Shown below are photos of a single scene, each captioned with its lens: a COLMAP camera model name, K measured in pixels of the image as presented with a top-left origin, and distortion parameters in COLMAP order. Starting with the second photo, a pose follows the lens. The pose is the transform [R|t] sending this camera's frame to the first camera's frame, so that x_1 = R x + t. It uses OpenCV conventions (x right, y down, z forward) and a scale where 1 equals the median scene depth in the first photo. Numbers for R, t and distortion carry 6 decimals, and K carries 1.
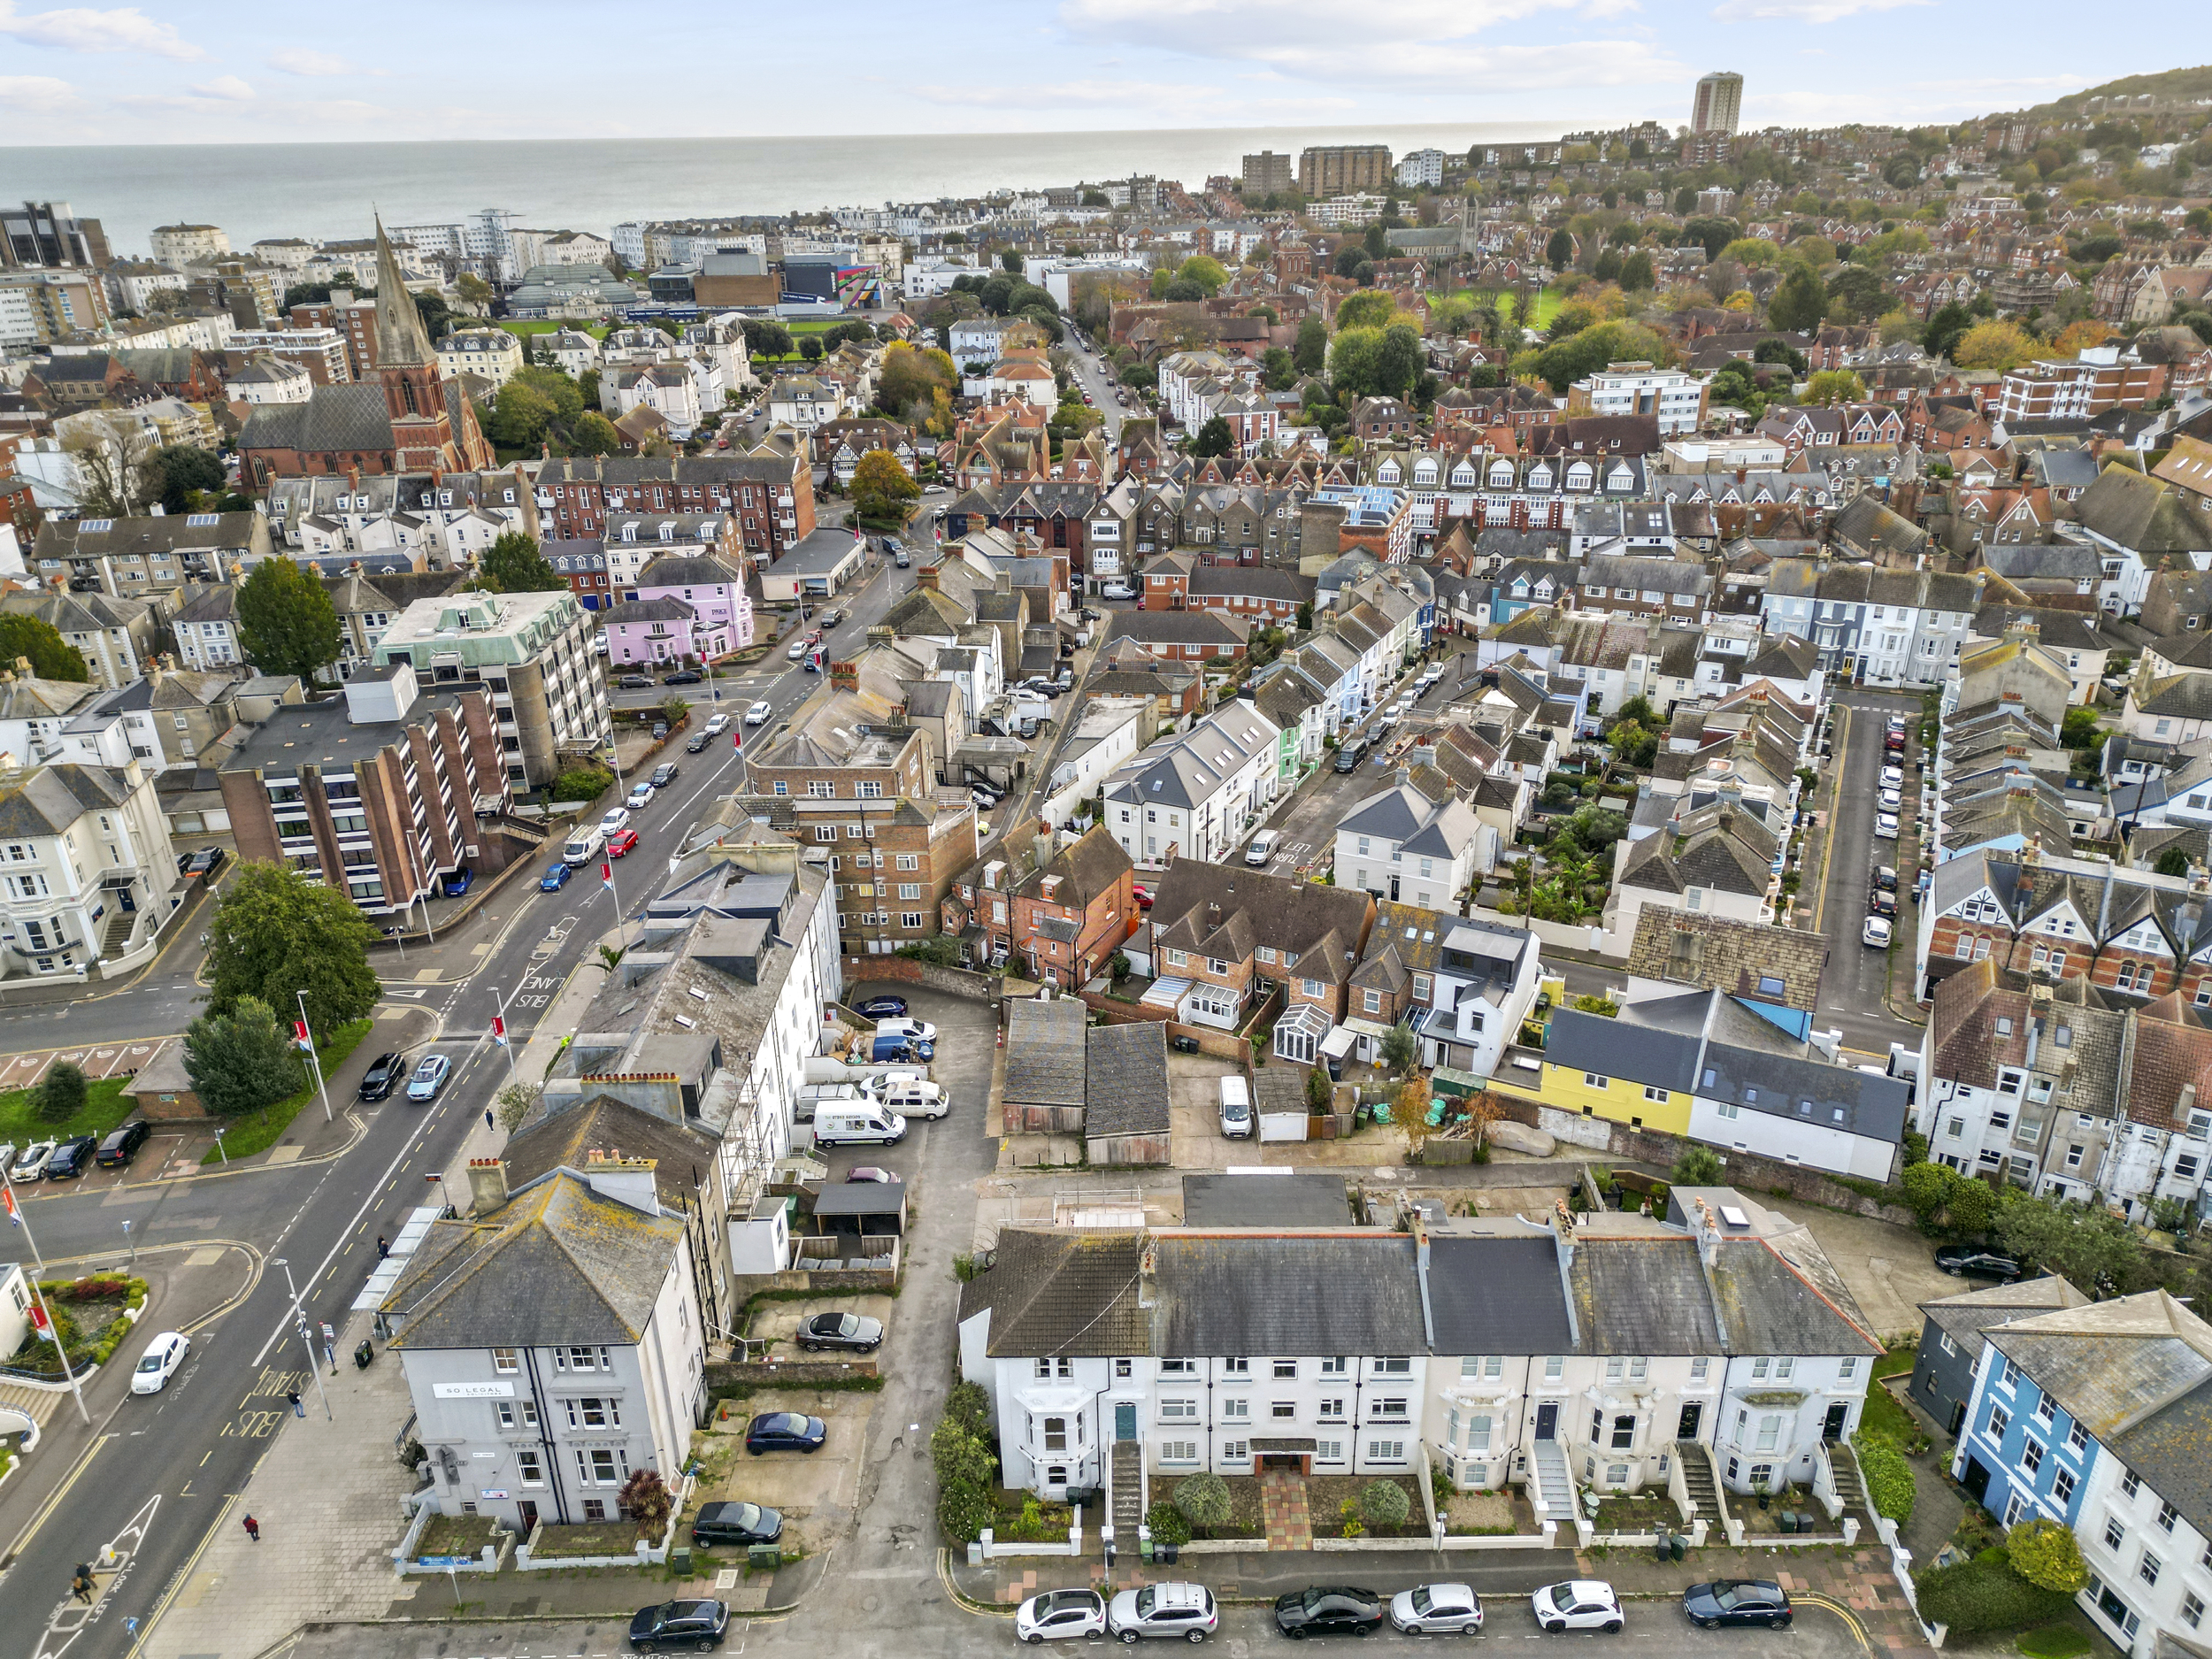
lens RADIAL K [[1529.6, 0, 1106.0], [0, 1529.6, 829.5], [0, 0, 1]] dist [0.080539, -0.075332]
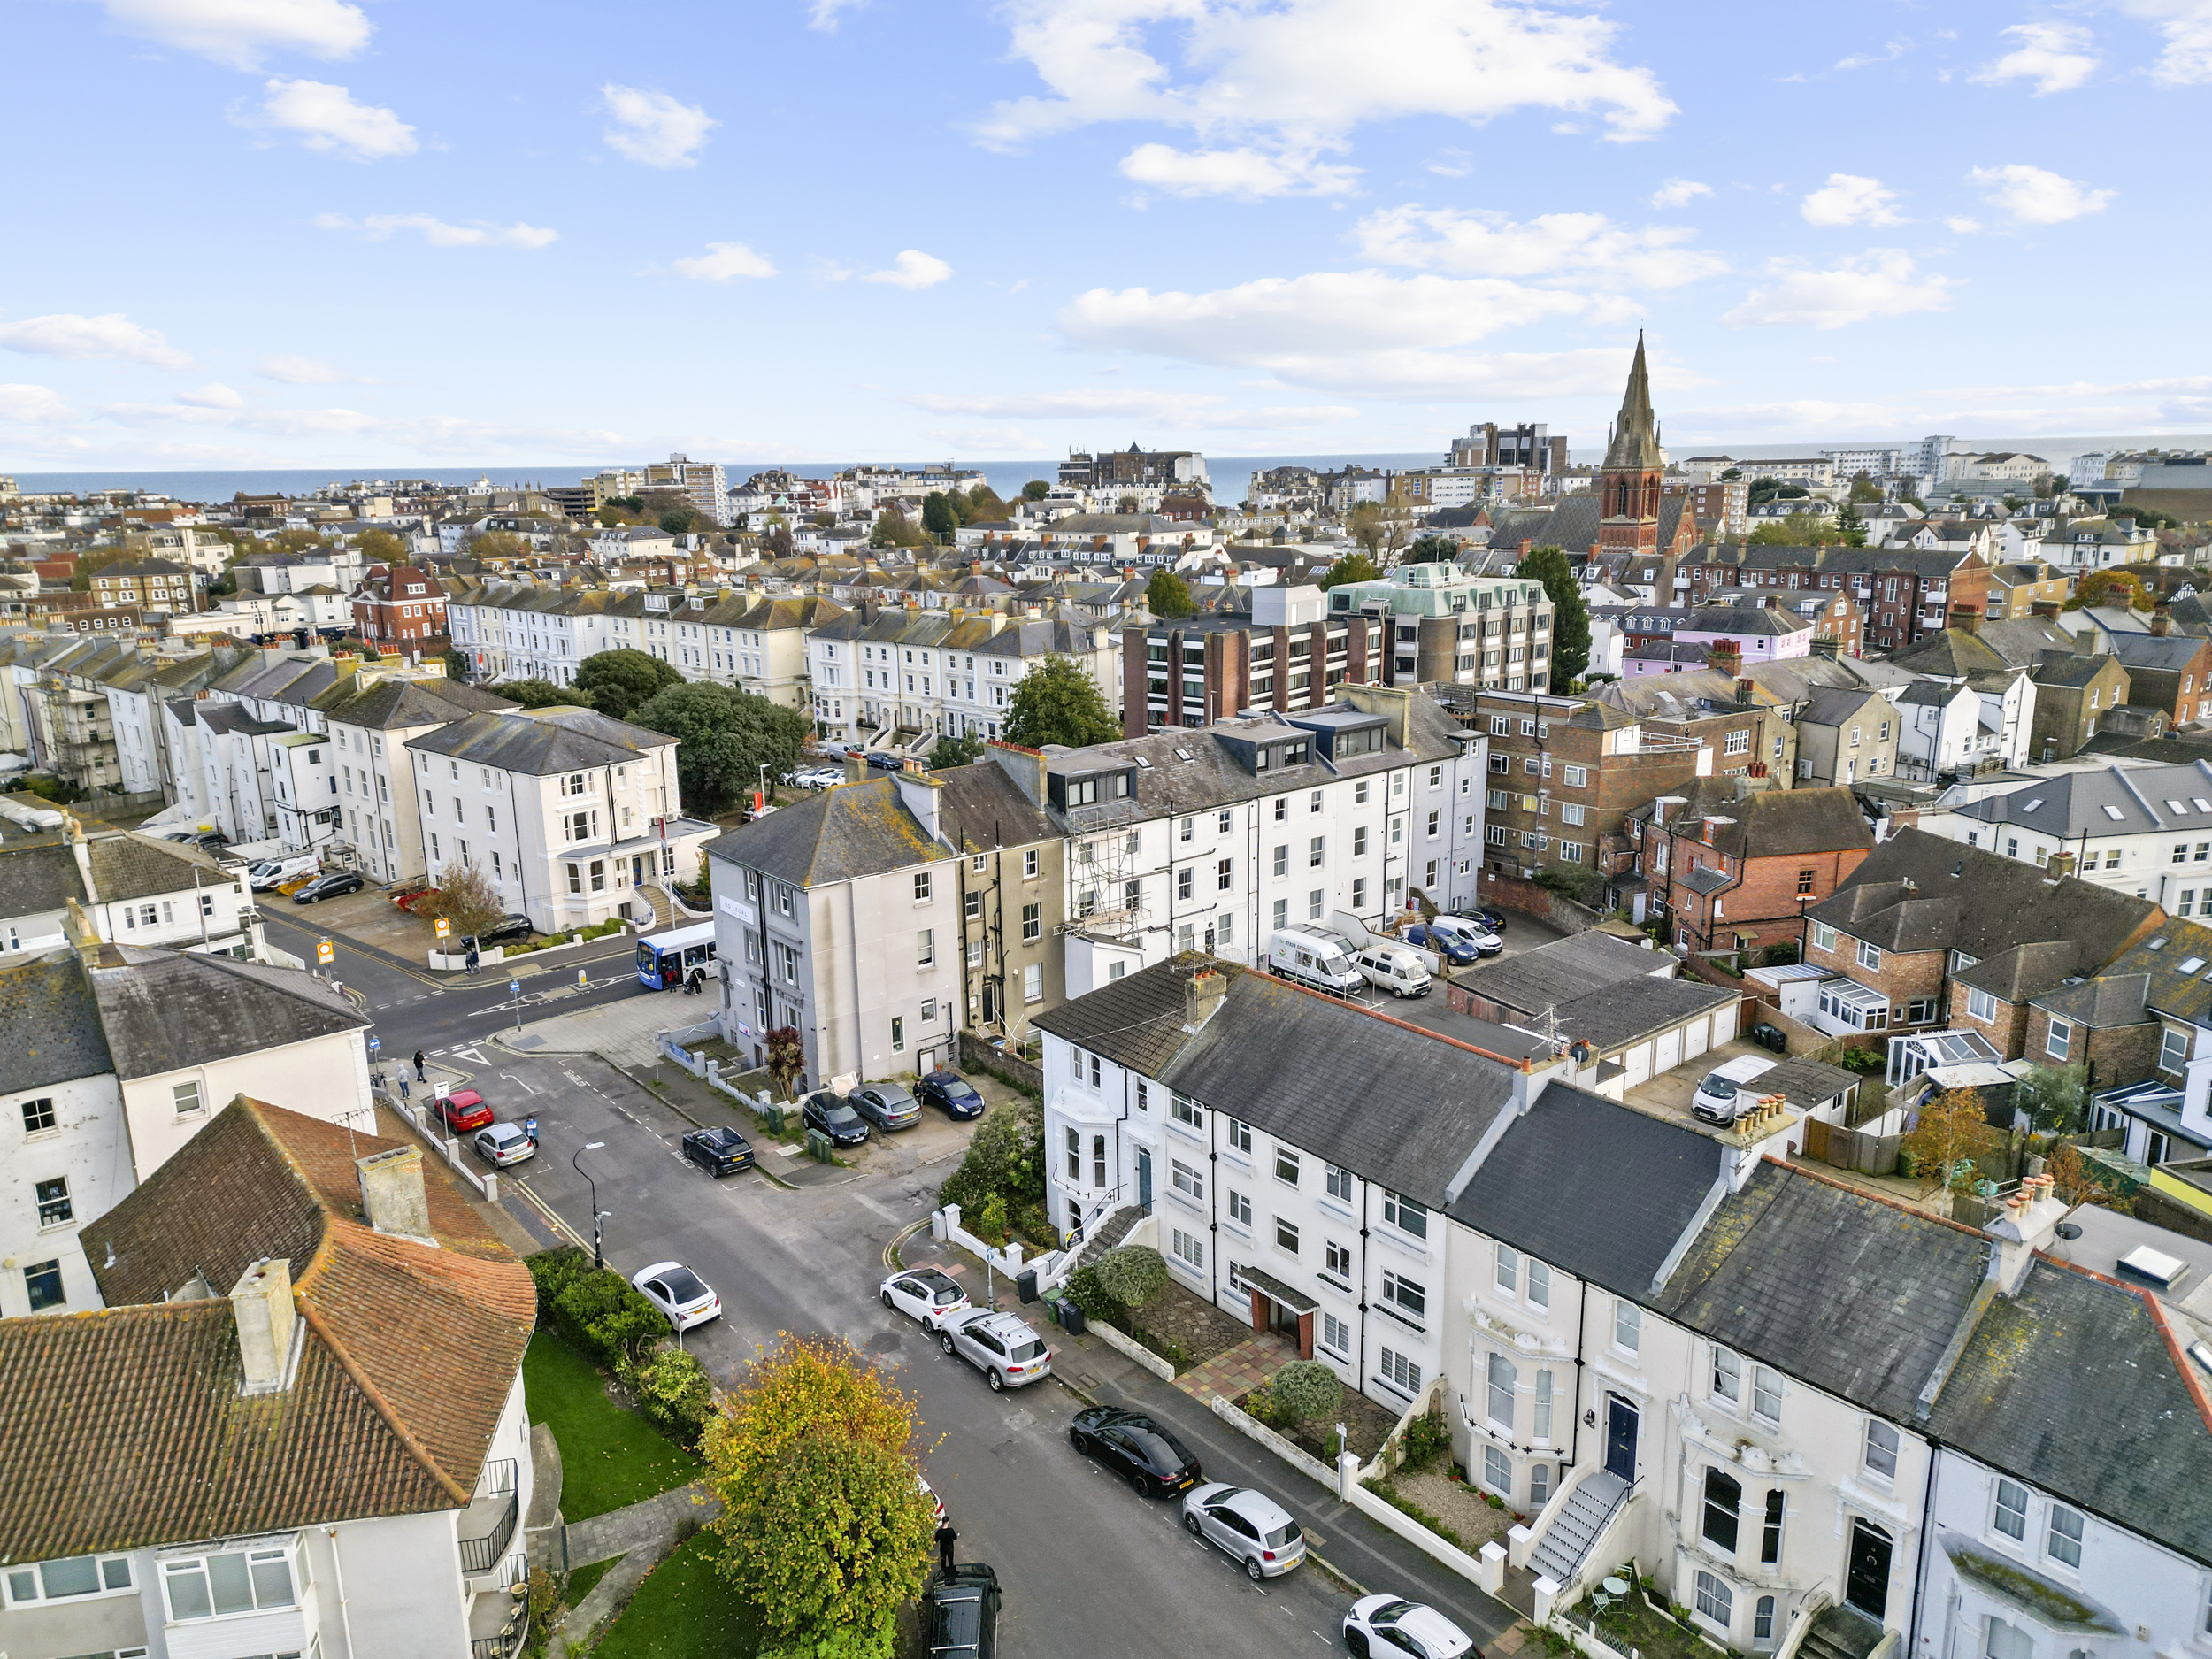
lens RADIAL K [[1546.0, 0, 1106.0], [0, 1546.0, 829.5], [0, 0, 1]] dist [0.100069, -0.105129]
pose [[0.637117, 0.192495, -0.746343, 0.420394], [-0.318159, 0.947648, -0.027182, 0.186486], [0.702038, 0.254774, 0.665006, 0.322774]]
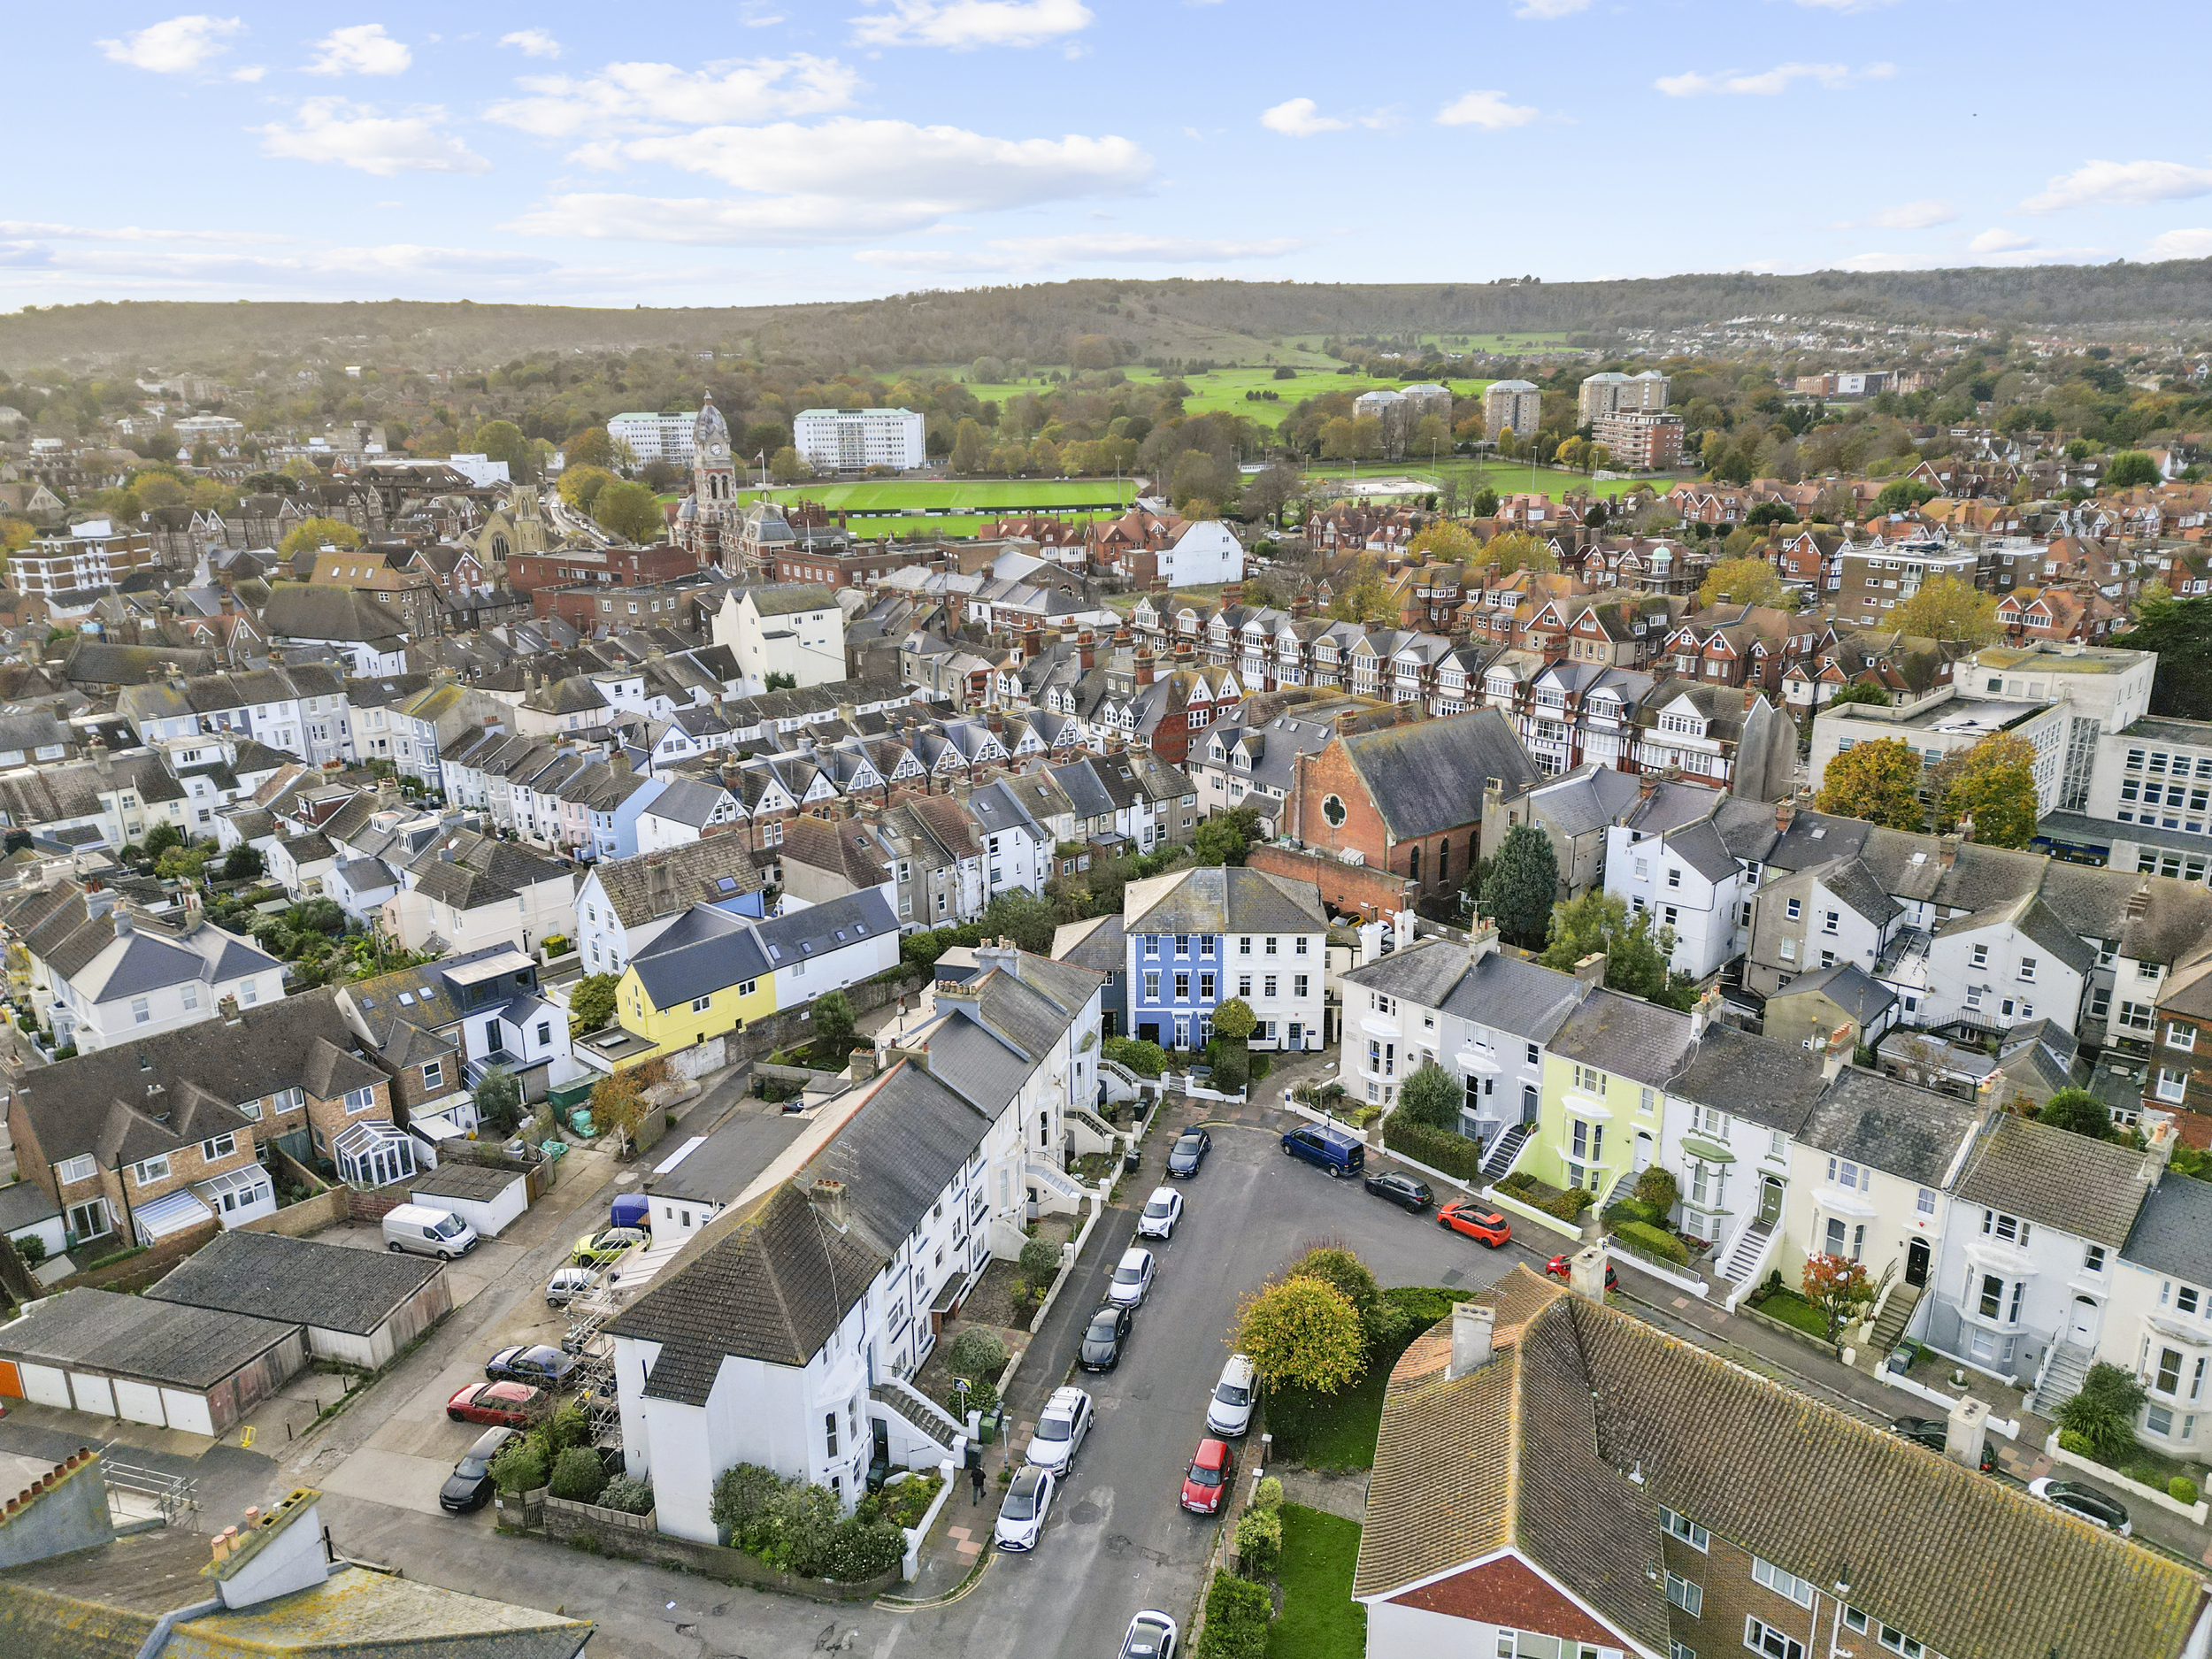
lens RADIAL K [[1529.6, 0, 1106.0], [0, 1529.6, 829.5], [0, 0, 1]] dist [0.080539, -0.075332]
pose [[0.274159, -0.258861, 0.926190, -0.537797], [0.405113, 0.904556, 0.132898, 0.027984], [-0.872193, 0.338776, 0.352860, 0.349881]]
